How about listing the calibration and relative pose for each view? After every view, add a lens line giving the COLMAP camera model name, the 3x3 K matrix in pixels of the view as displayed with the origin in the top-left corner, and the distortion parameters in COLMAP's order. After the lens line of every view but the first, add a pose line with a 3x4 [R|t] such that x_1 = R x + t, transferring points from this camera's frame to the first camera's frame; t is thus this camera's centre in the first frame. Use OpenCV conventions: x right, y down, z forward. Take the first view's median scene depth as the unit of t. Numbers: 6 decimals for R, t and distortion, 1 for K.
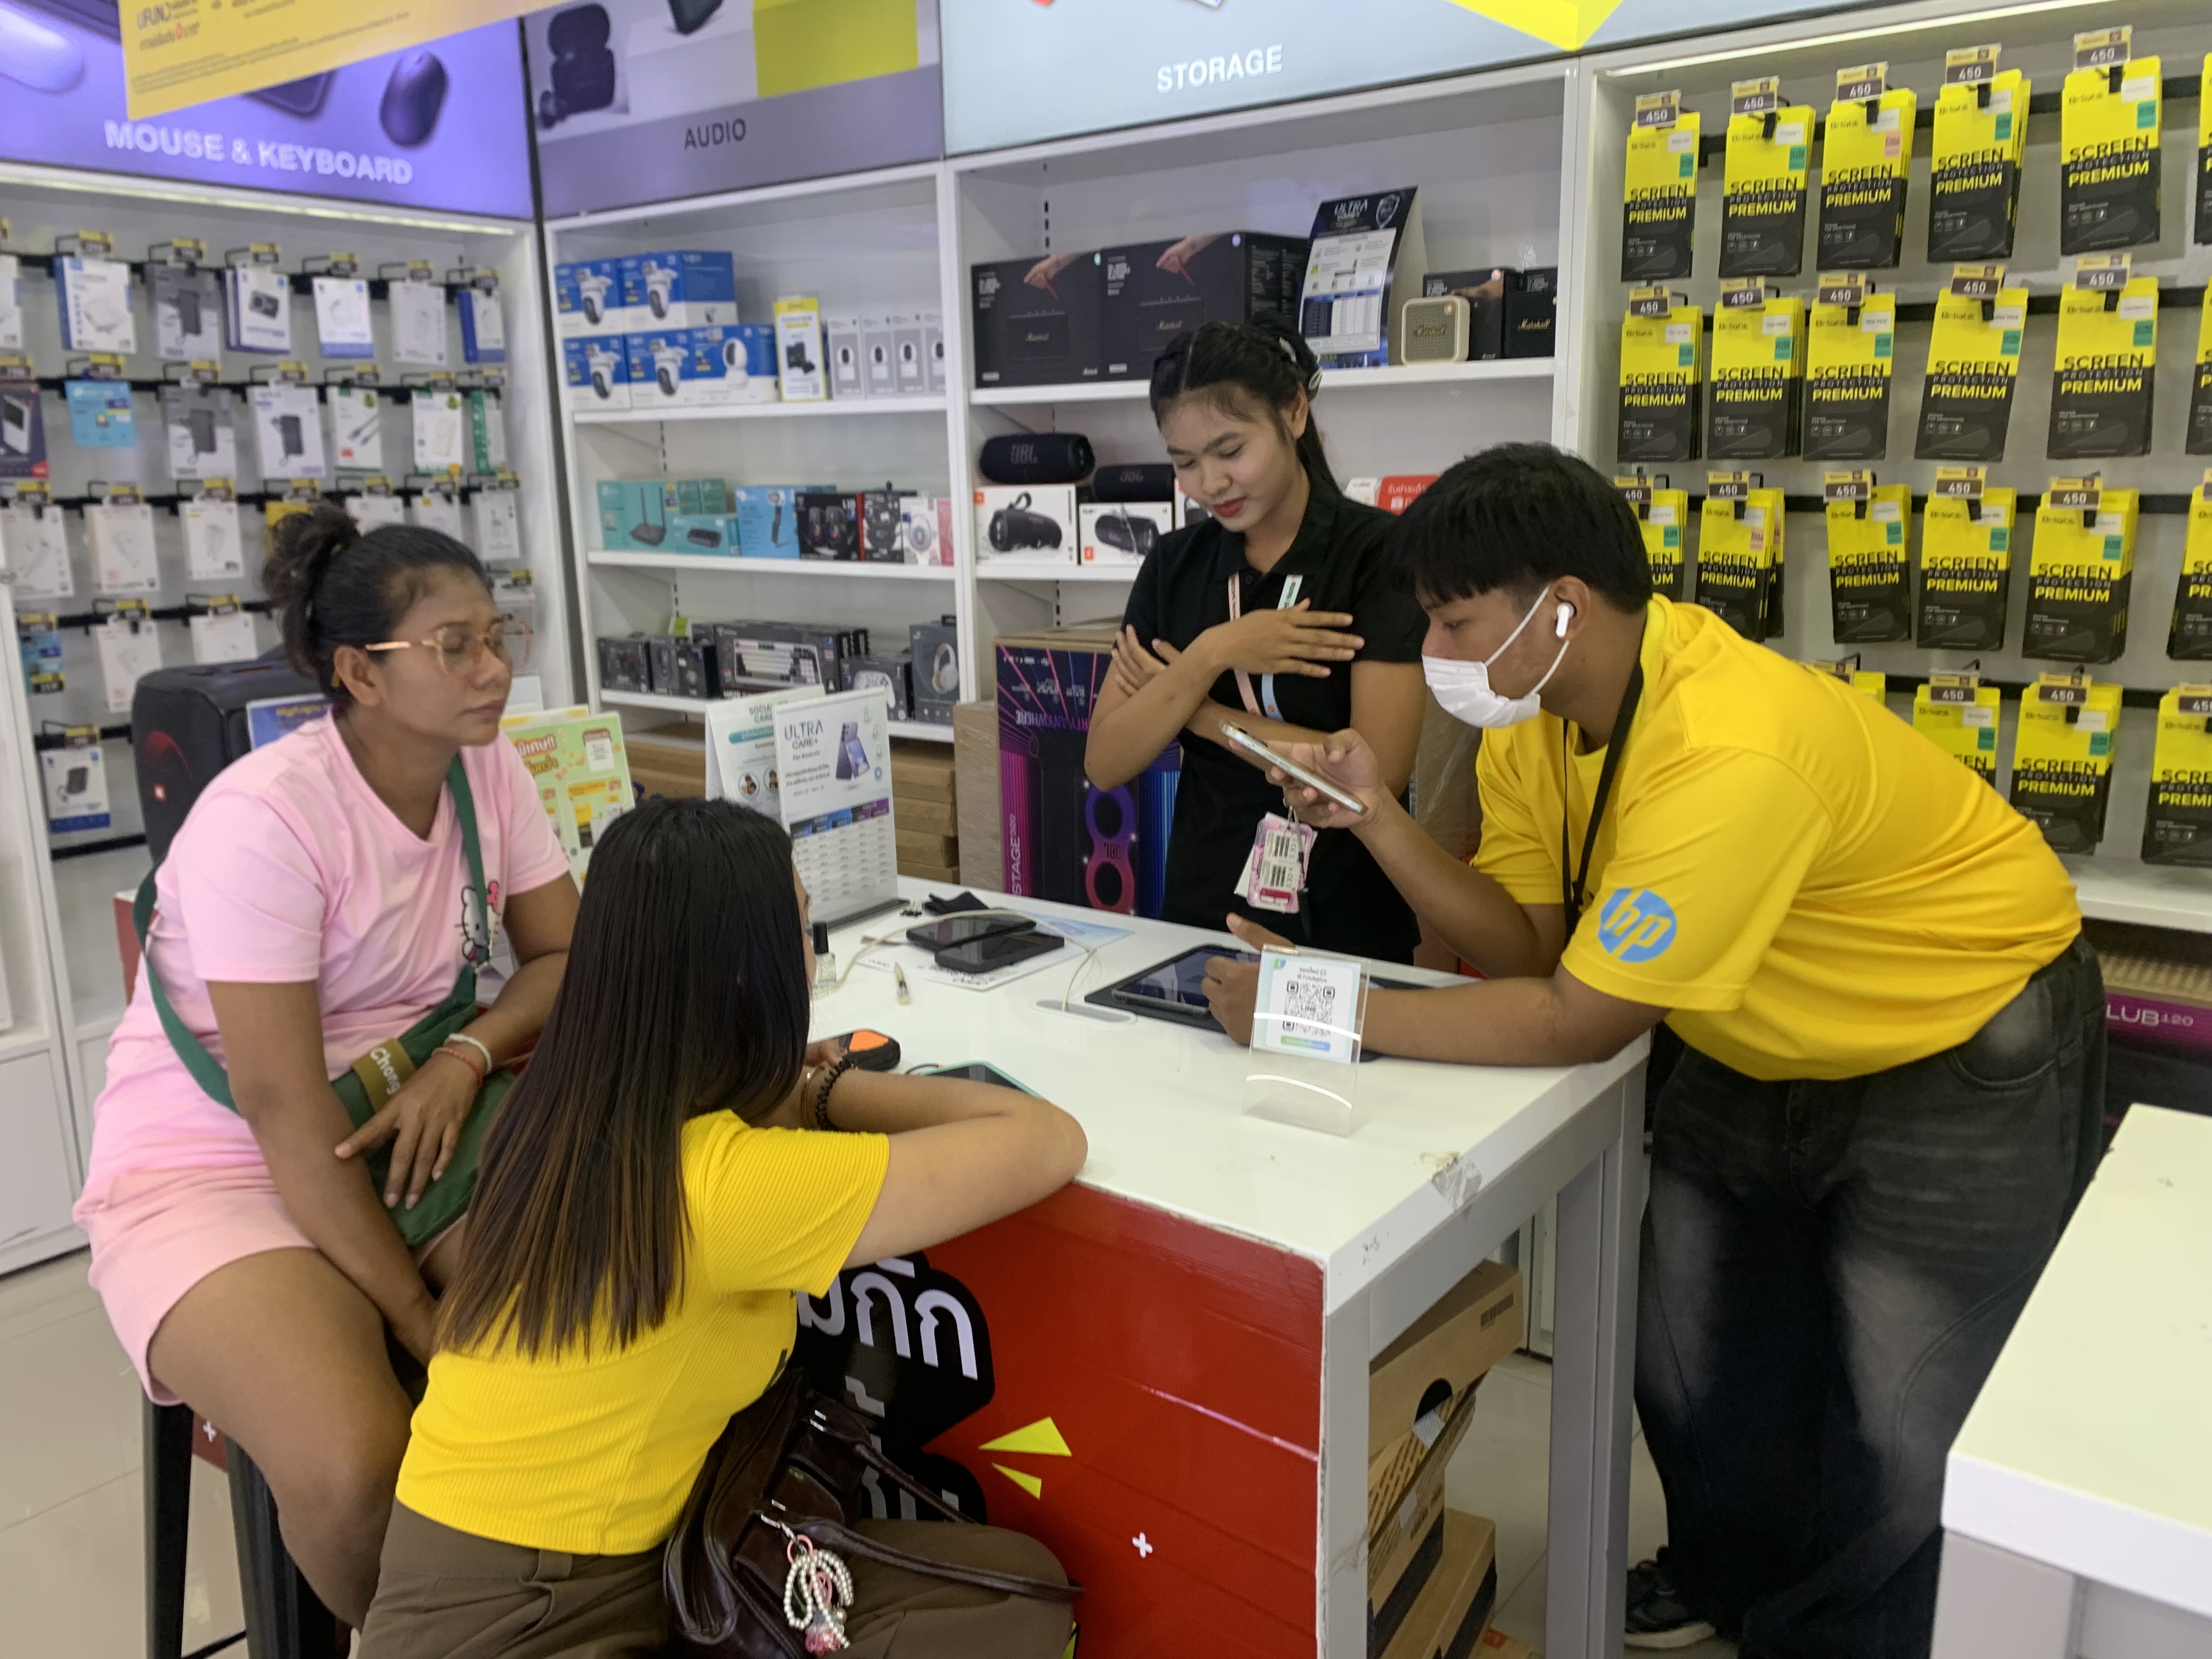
lens RADIAL K [[1656.5, 0, 1106.0], [0, 1656.5, 829.5], [0, 0, 1]] dist [-0.007762, -0.006194]
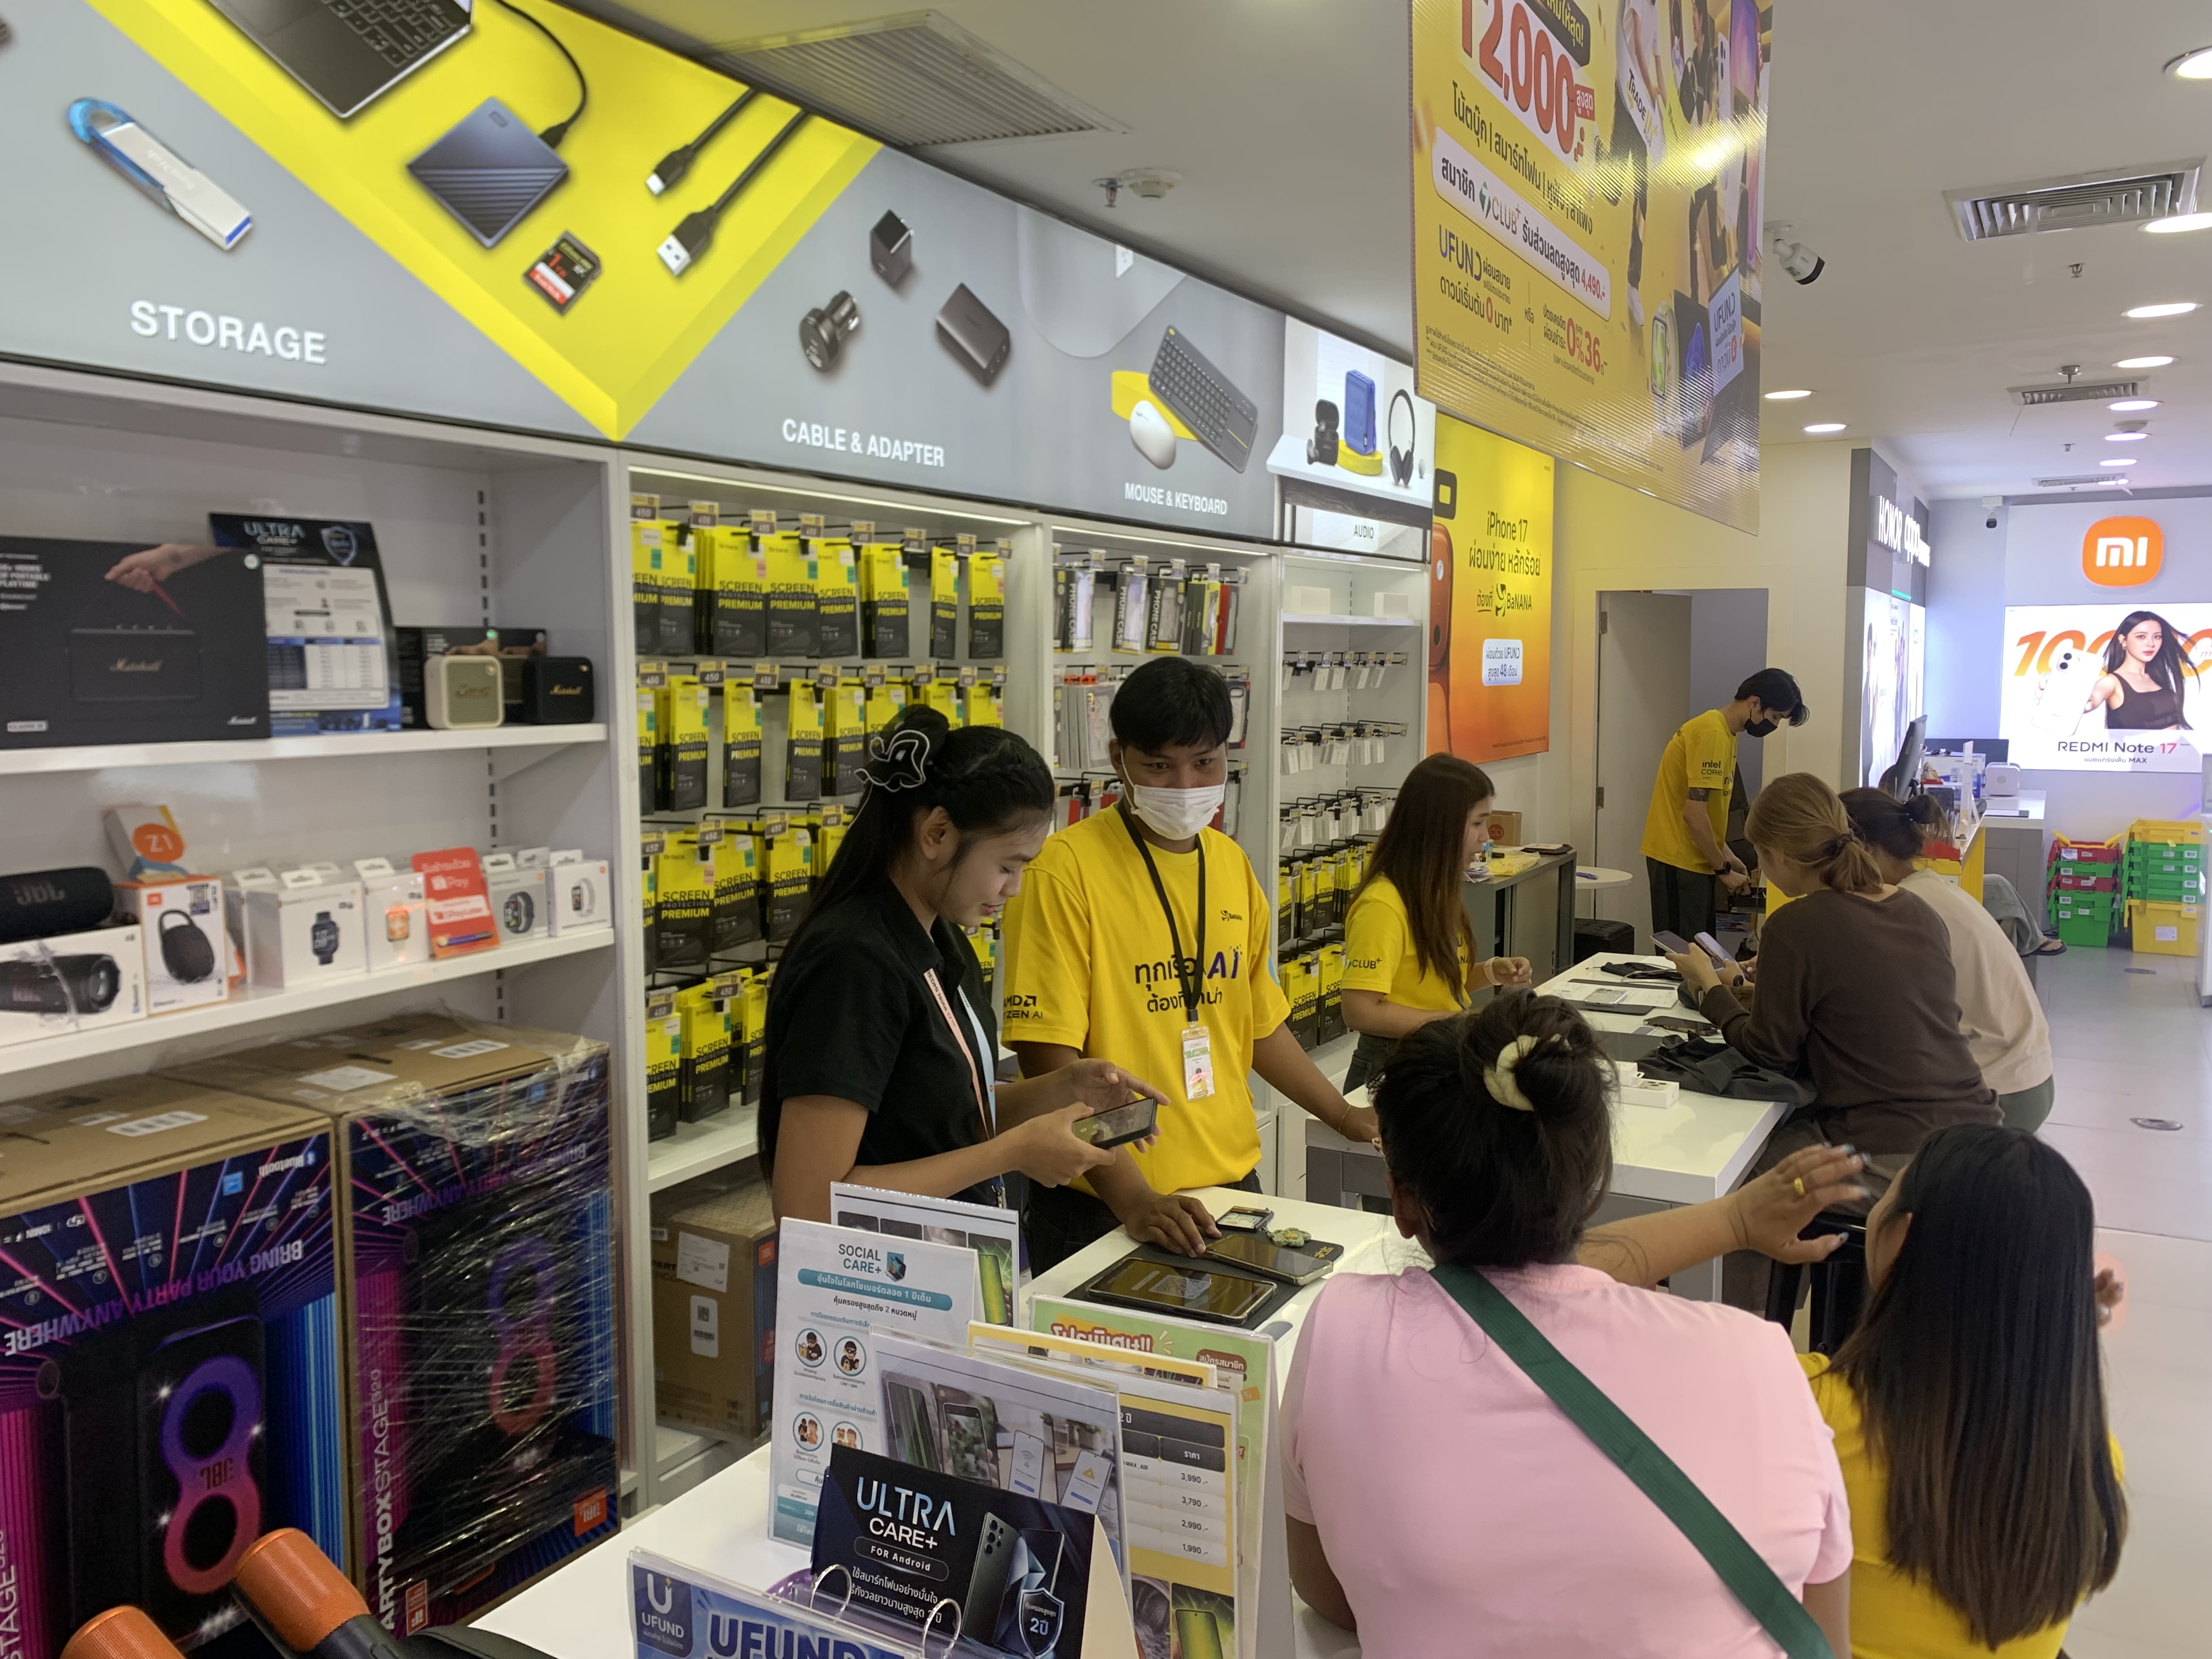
lens RADIAL K [[1676.2, 0, 1106.0], [0, 1676.2, 829.5], [0, 0, 1]] dist [0.007712, 0.004191]
pose [[-0.113017, -0.068343, 0.991240, -0.713320], [0.237651, 0.966815, 0.093755, -0.222574], [-0.964753, 0.246166, -0.093025, 0.738877]]
